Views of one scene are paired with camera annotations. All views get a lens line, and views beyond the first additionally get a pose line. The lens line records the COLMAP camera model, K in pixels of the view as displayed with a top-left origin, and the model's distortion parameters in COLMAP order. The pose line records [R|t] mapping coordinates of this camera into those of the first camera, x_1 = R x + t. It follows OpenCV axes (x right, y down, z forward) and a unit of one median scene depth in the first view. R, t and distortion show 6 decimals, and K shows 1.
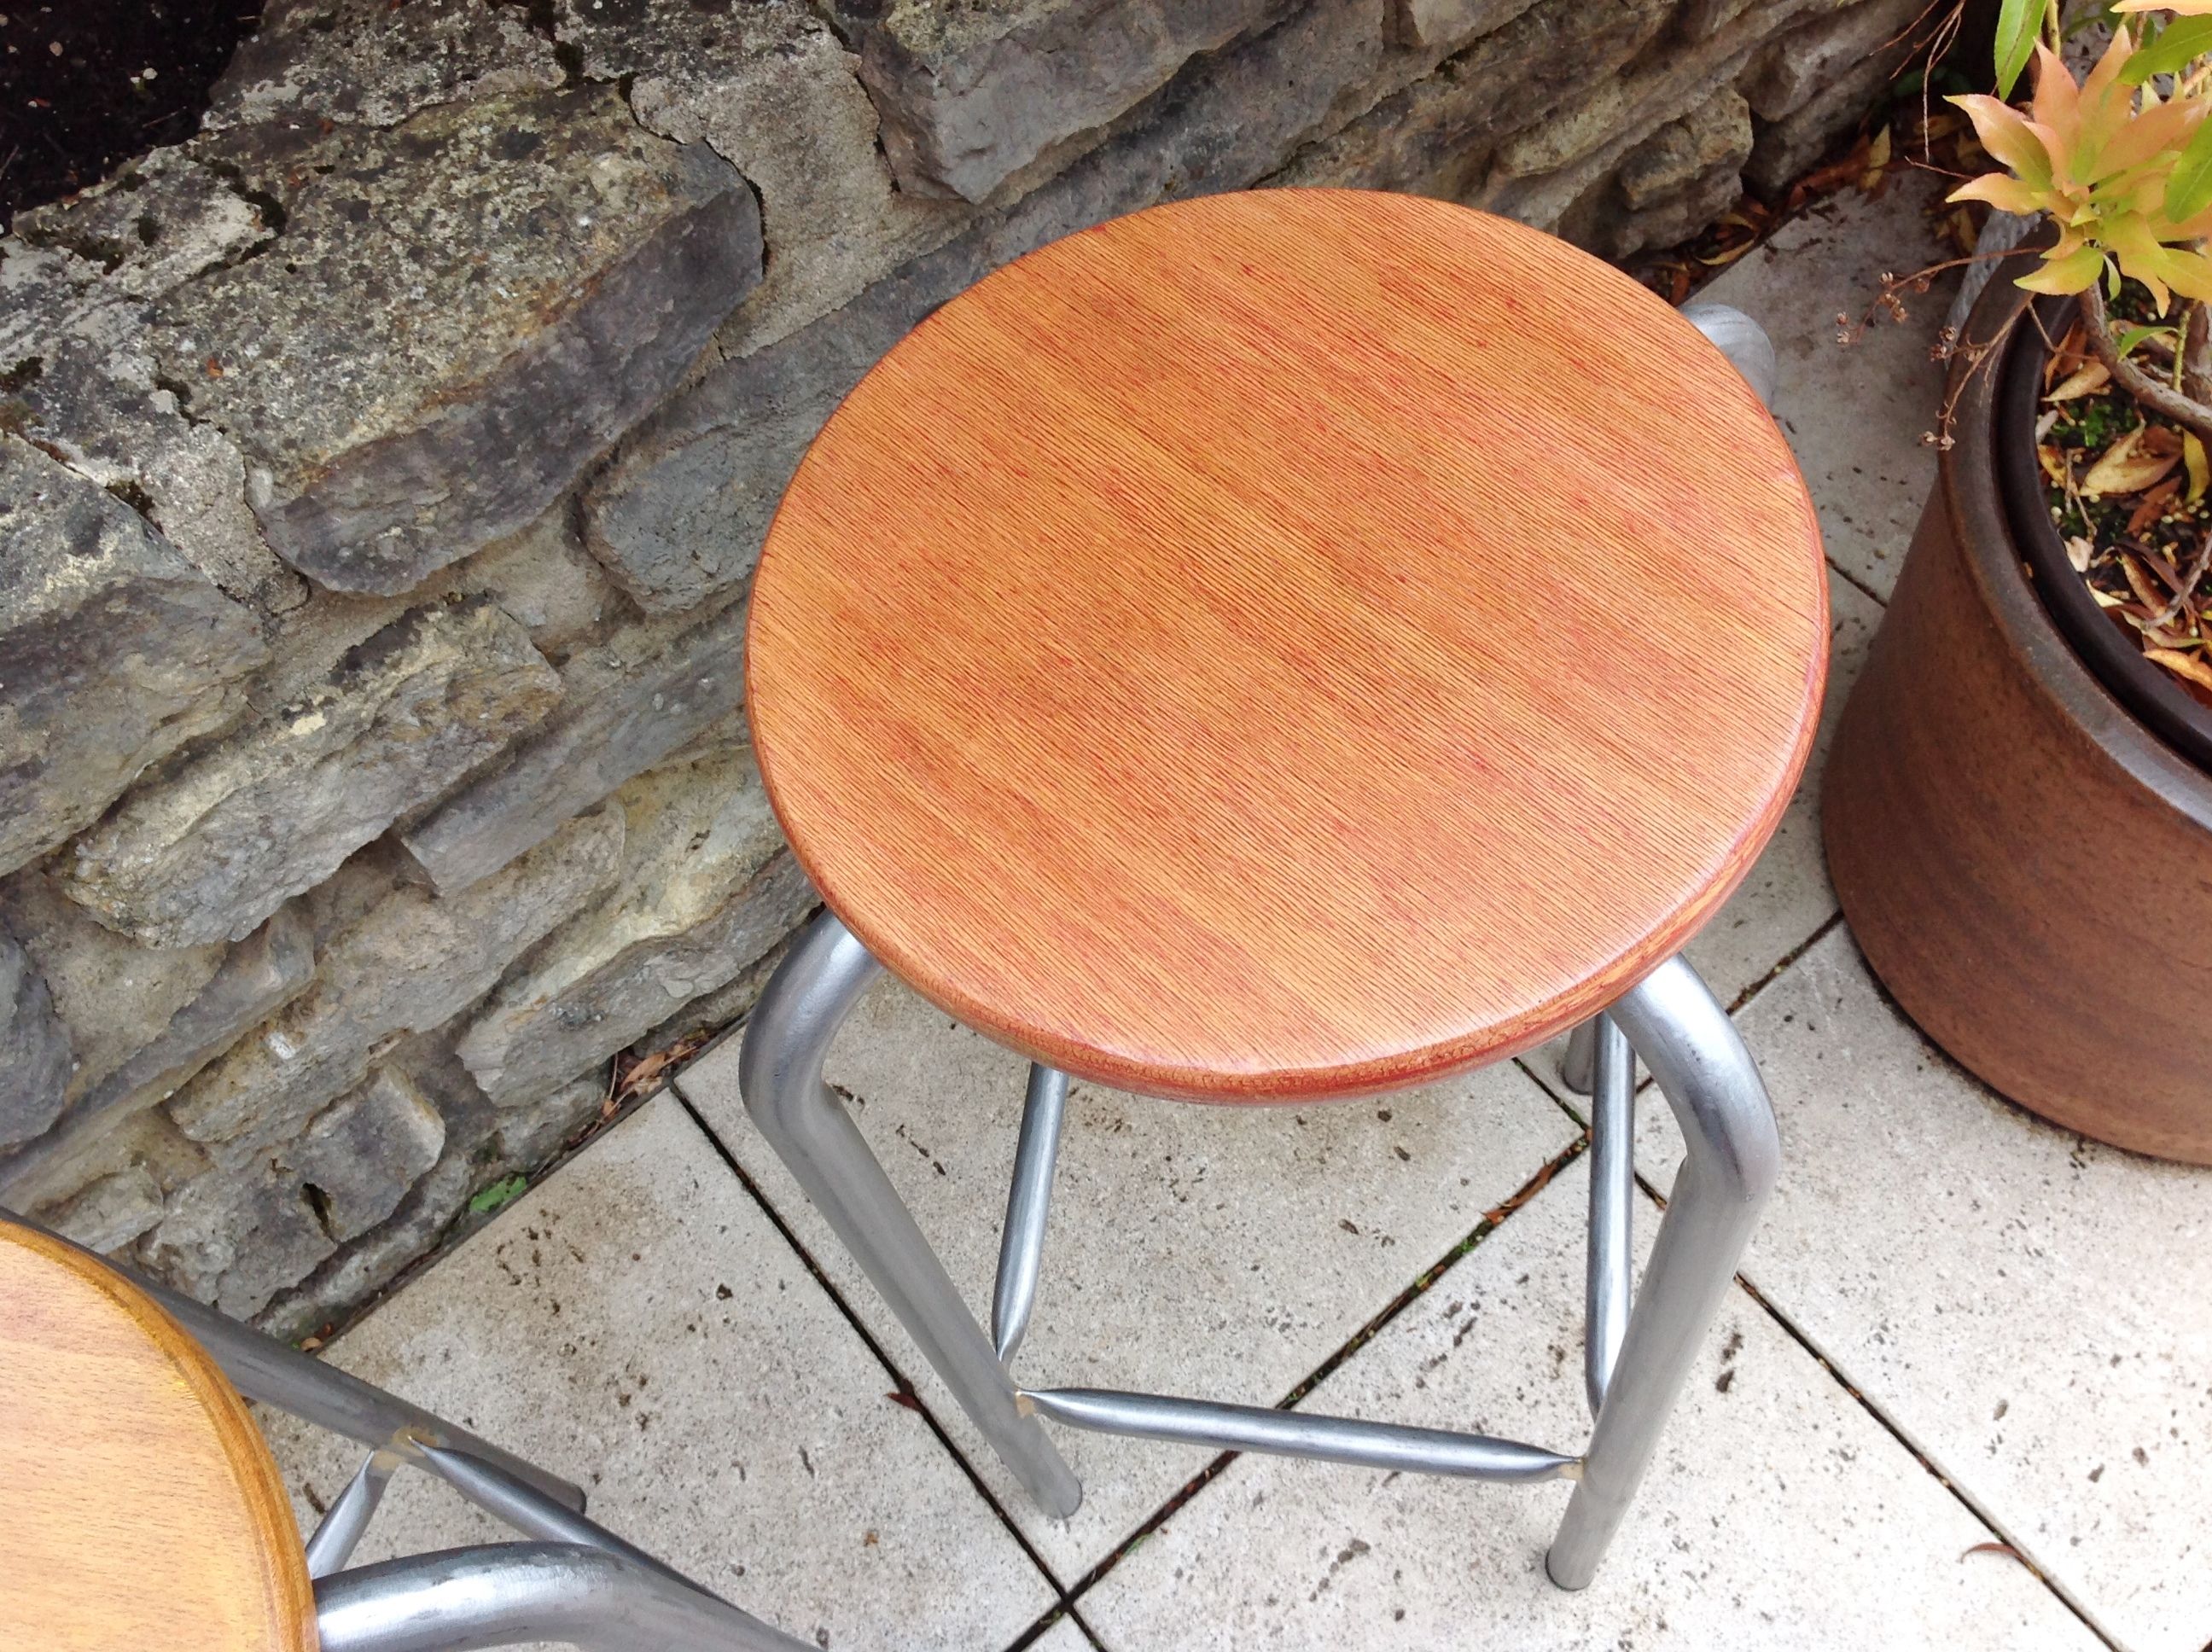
lens RADIAL K [[2085.9, 0, 1109.5], [0, 2085.9, 826.6], [0, 0, 1]] dist [0.154206, -0.359424]
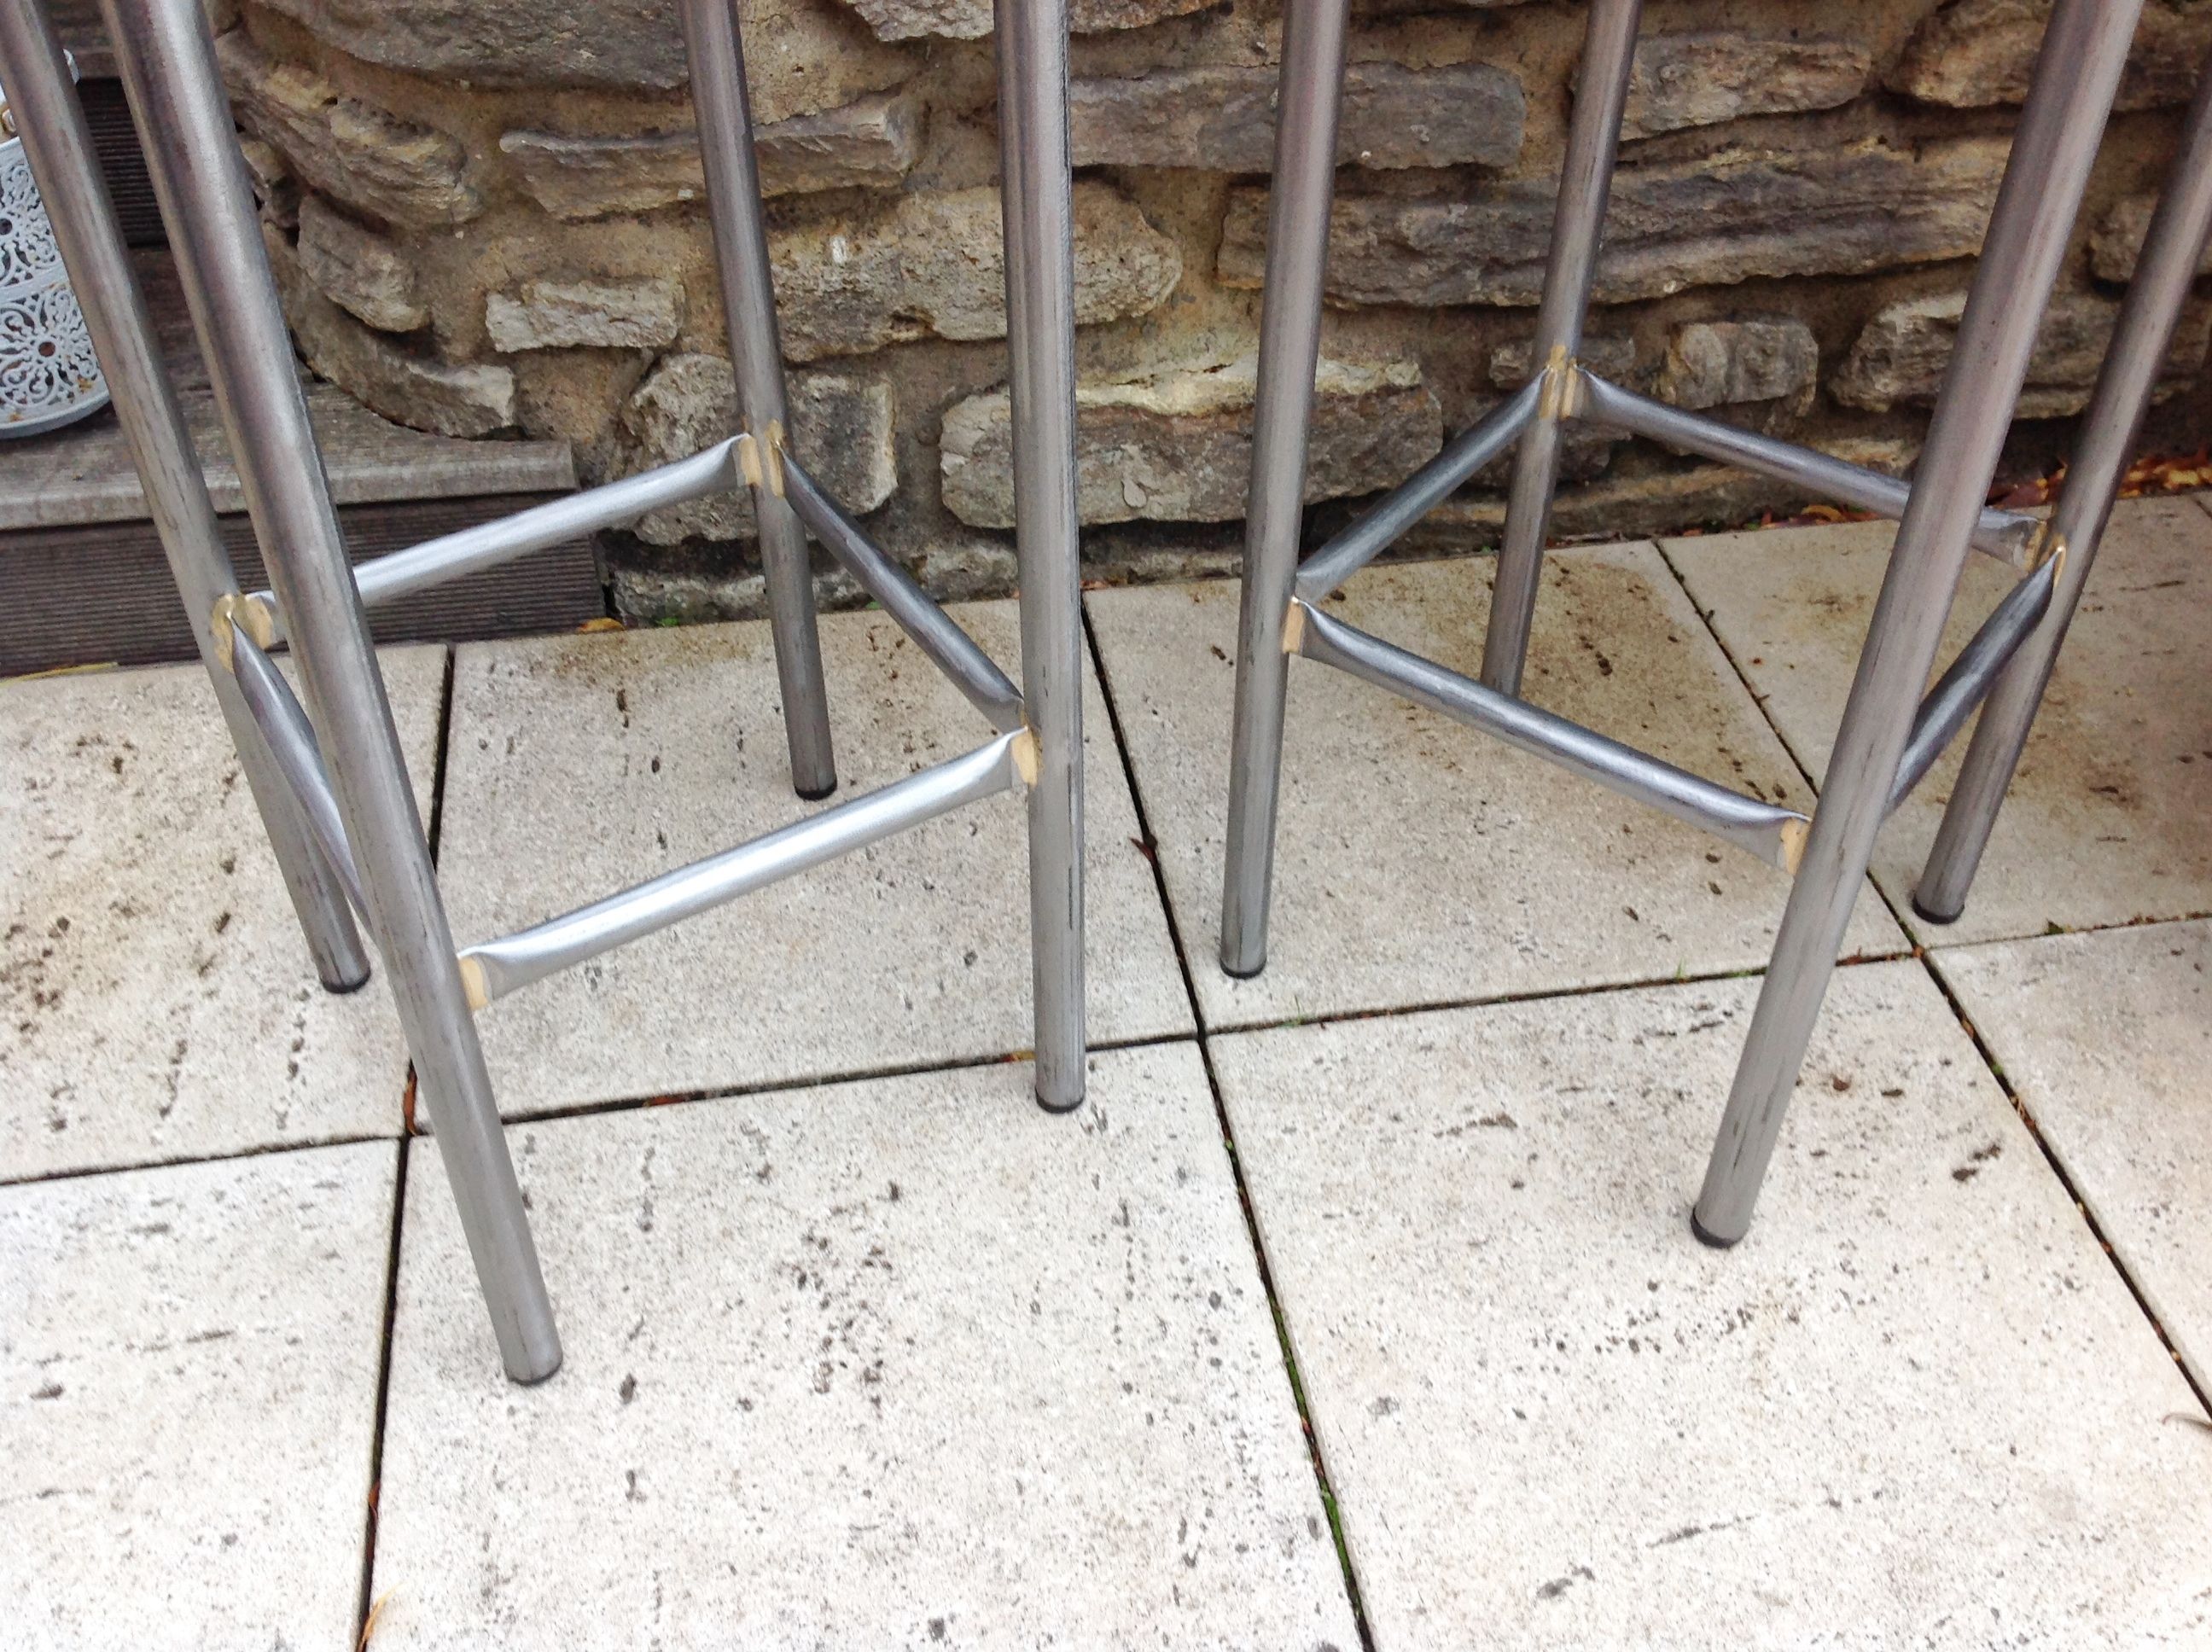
lens RADIAL K [[2064.4, 0, 1101.5], [0, 2064.4, 875.0], [0, 0, 1]] dist [0.139904, -0.317480]
pose [[0.863796, 0.420021, -0.278277, 0.174459], [-0.486161, 0.839853, -0.241443, 0.561875], [0.132301, 0.343845, 0.929660, 0.091684]]
